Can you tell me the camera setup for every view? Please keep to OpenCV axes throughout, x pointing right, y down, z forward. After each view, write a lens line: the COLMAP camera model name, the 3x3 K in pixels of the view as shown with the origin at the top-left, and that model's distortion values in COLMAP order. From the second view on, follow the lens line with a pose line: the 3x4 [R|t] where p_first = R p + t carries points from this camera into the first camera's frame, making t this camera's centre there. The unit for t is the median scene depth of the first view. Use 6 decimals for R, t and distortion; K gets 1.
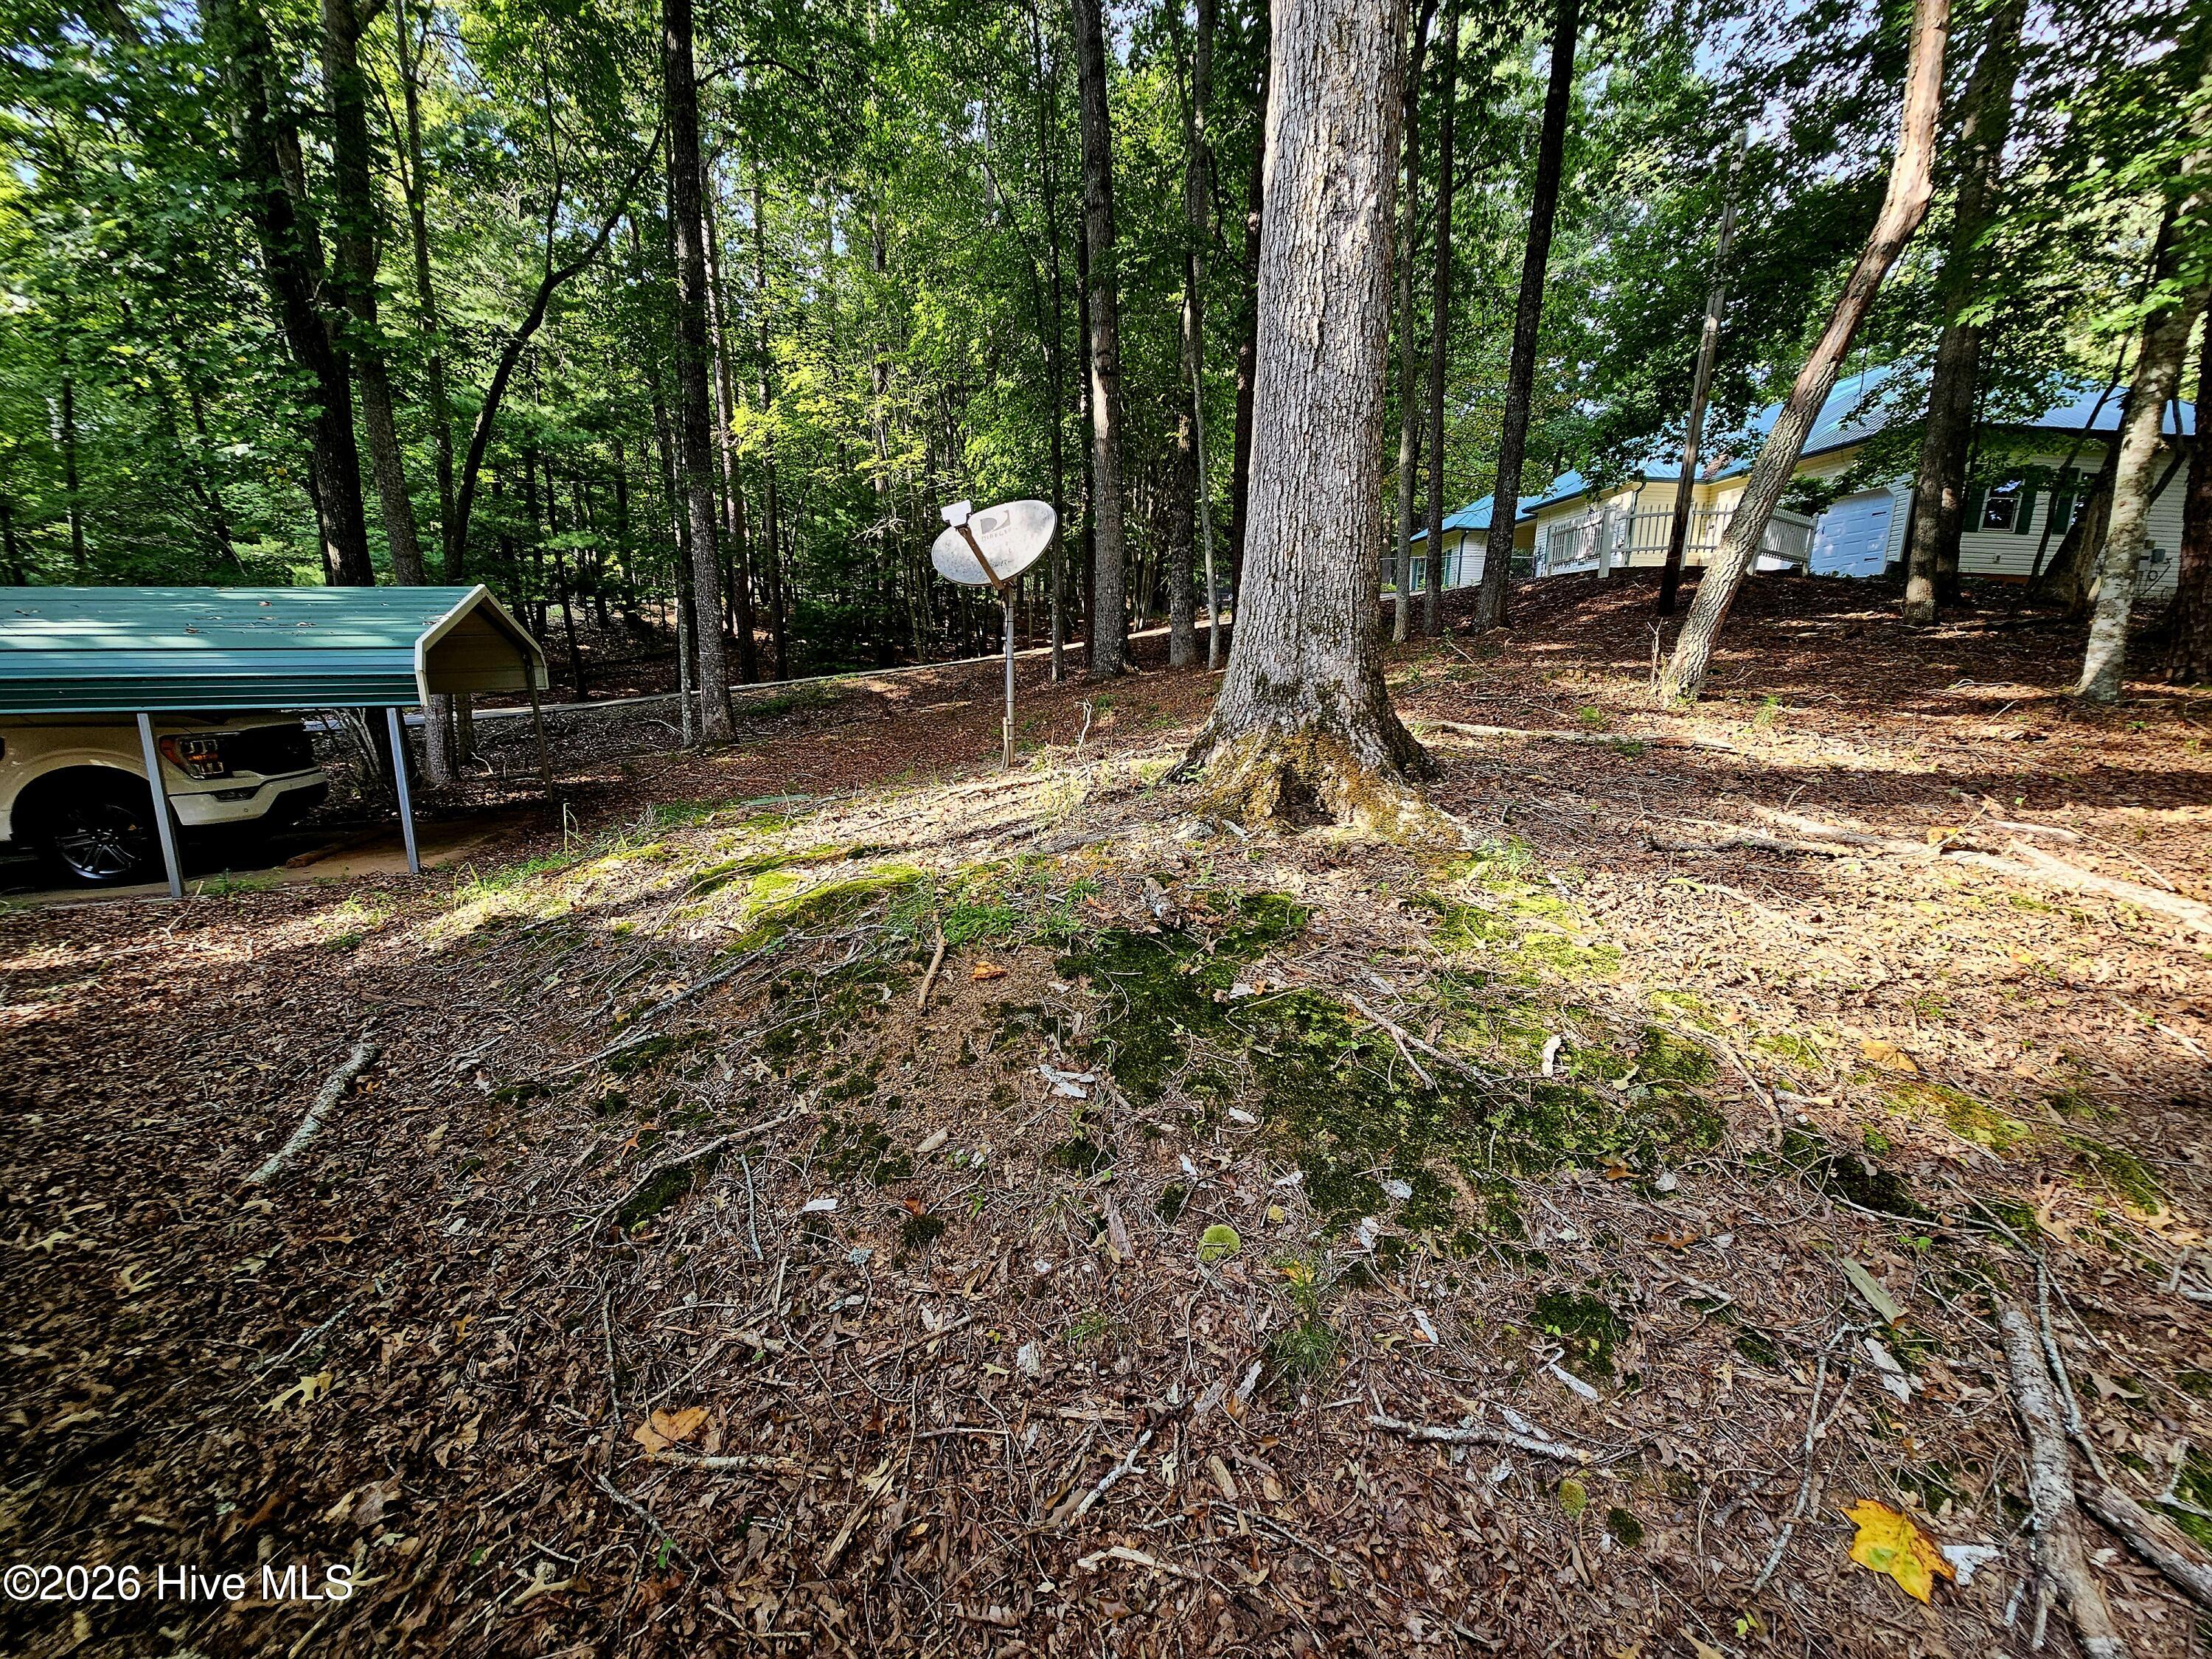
lens RADIAL K [[898.6, 0, 1106.0], [0, 898.6, 829.5], [0, 0, 1]] dist [-0.001719, 0.000133]
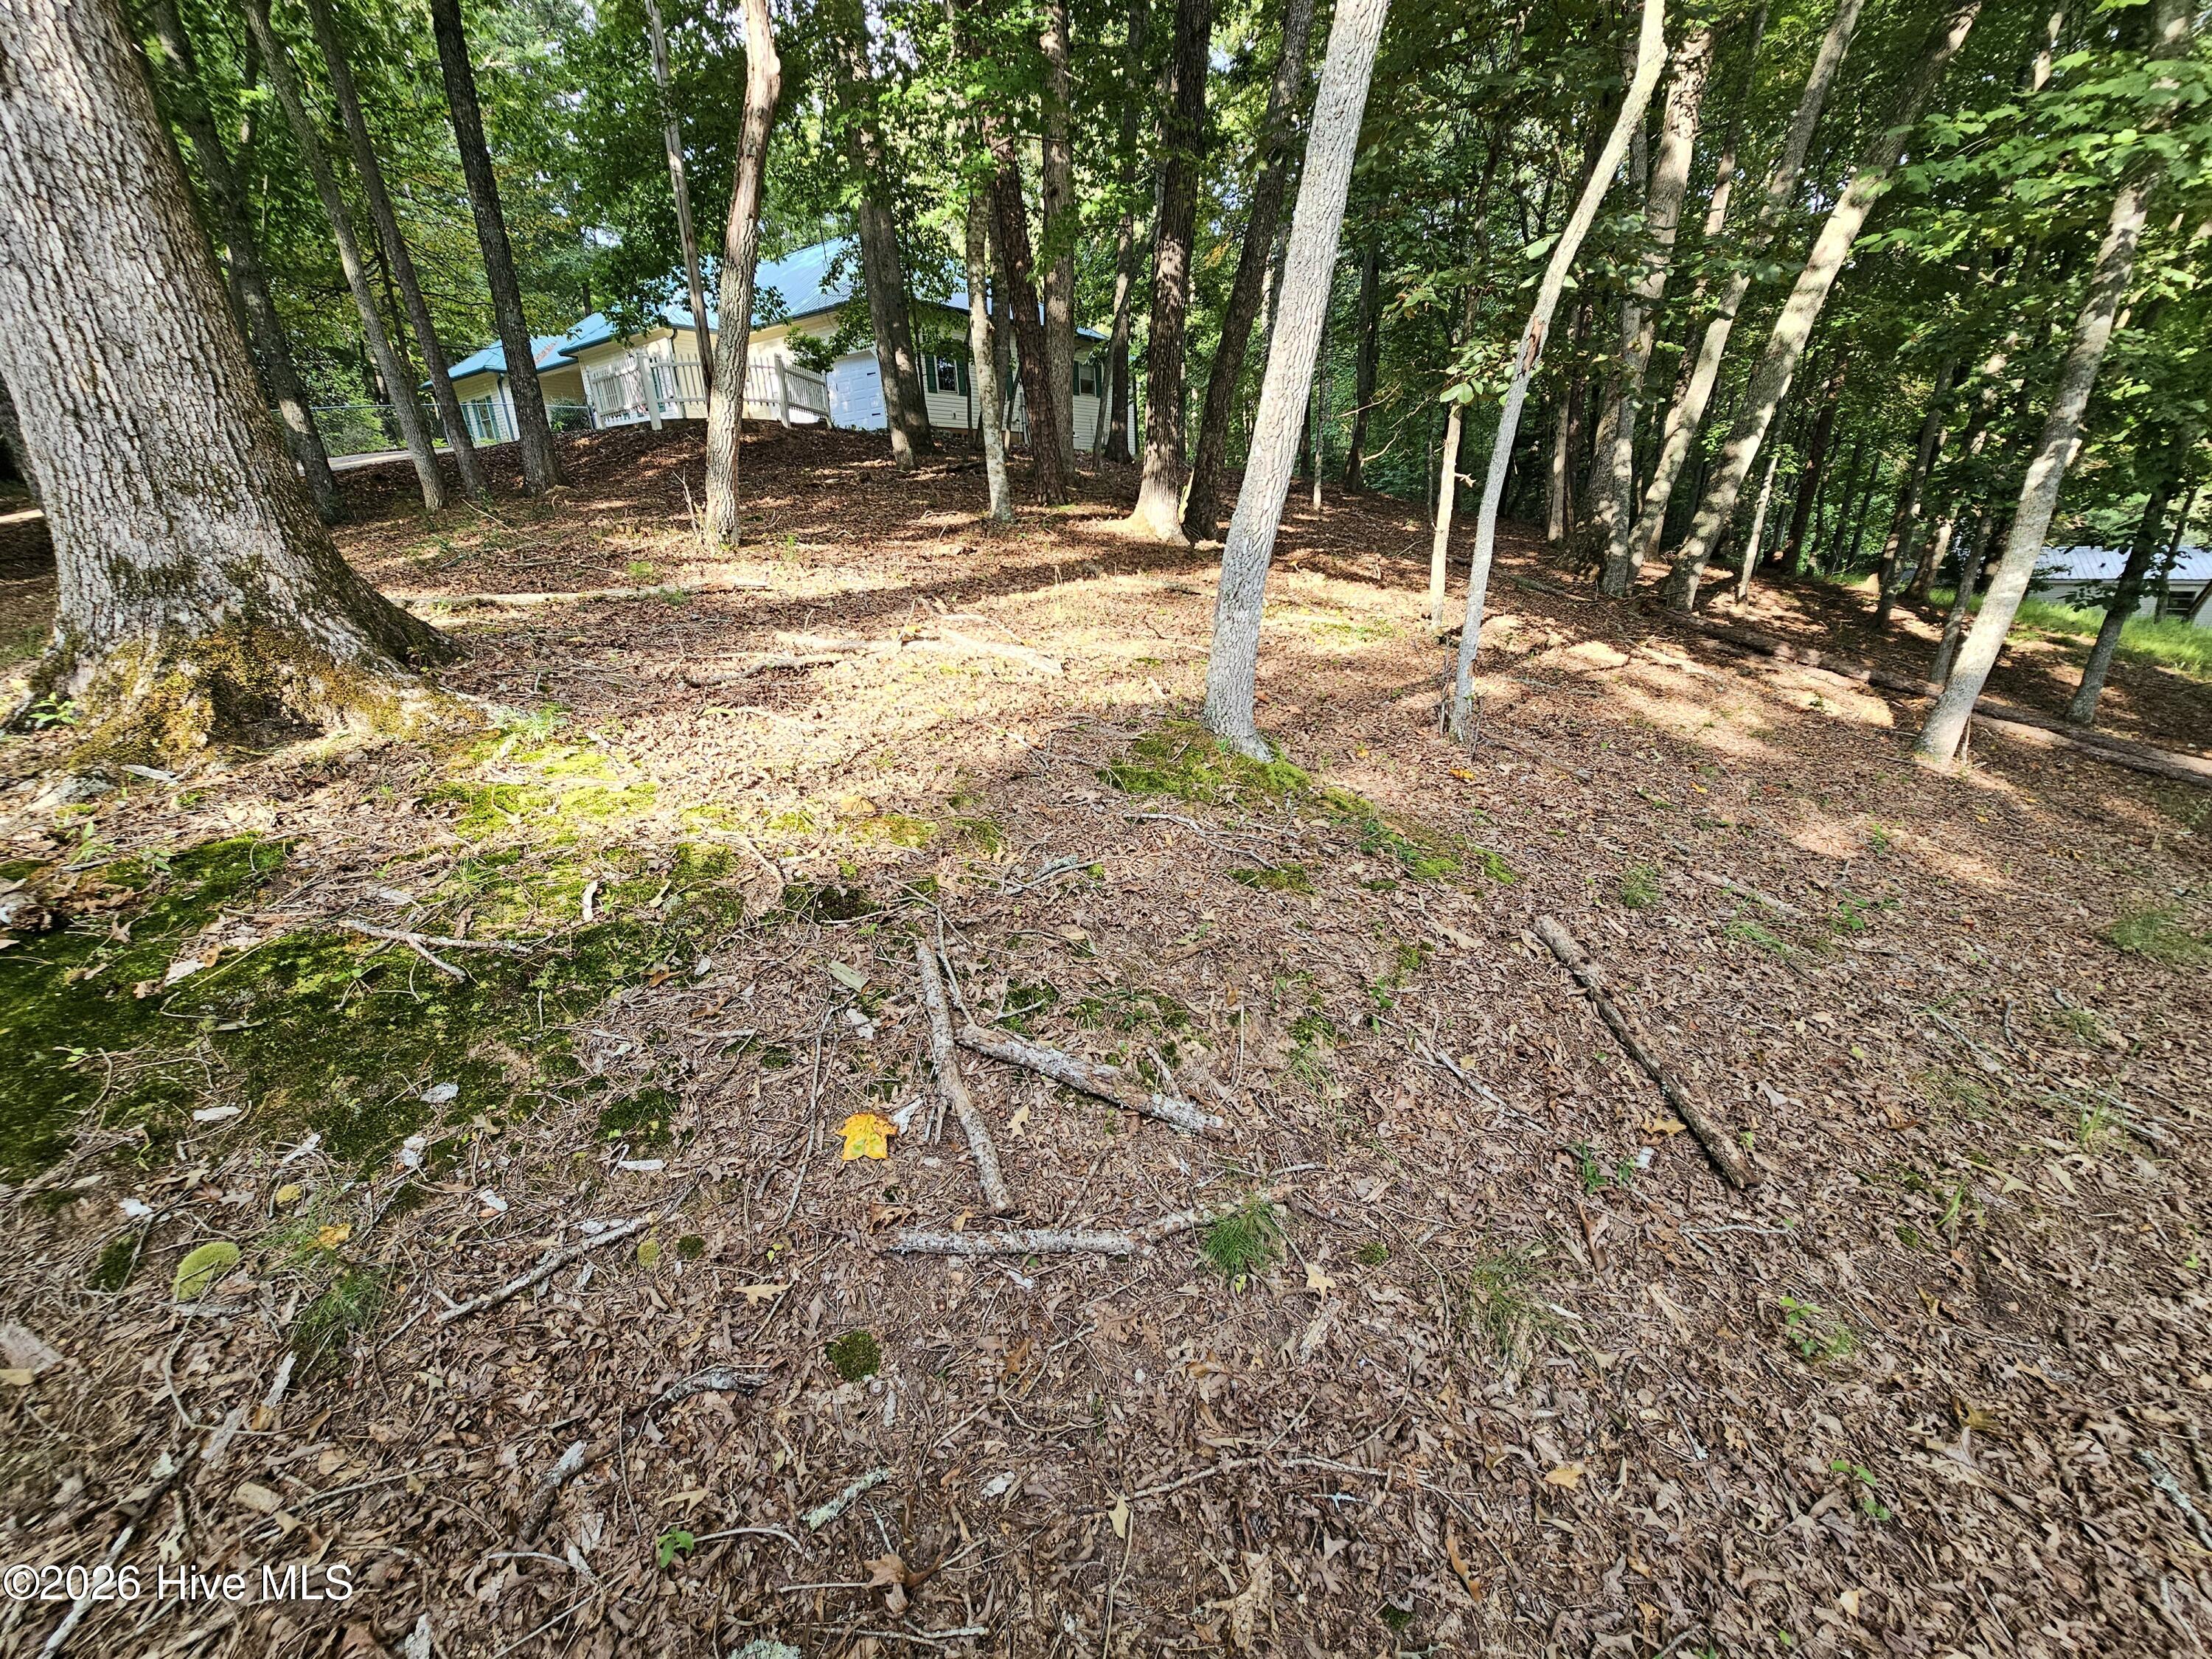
lens RADIAL K [[899.9, 0, 1100.5], [0, 899.9, 828.0], [0, 0, 1]] dist [0.001369, 0.000112]
pose [[0.628218, -0.311464, 0.712974, 0.115428], [0.208314, 0.950253, 0.231570, 0.041361], [-0.749631, 0.003046, 0.661849, -0.095290]]
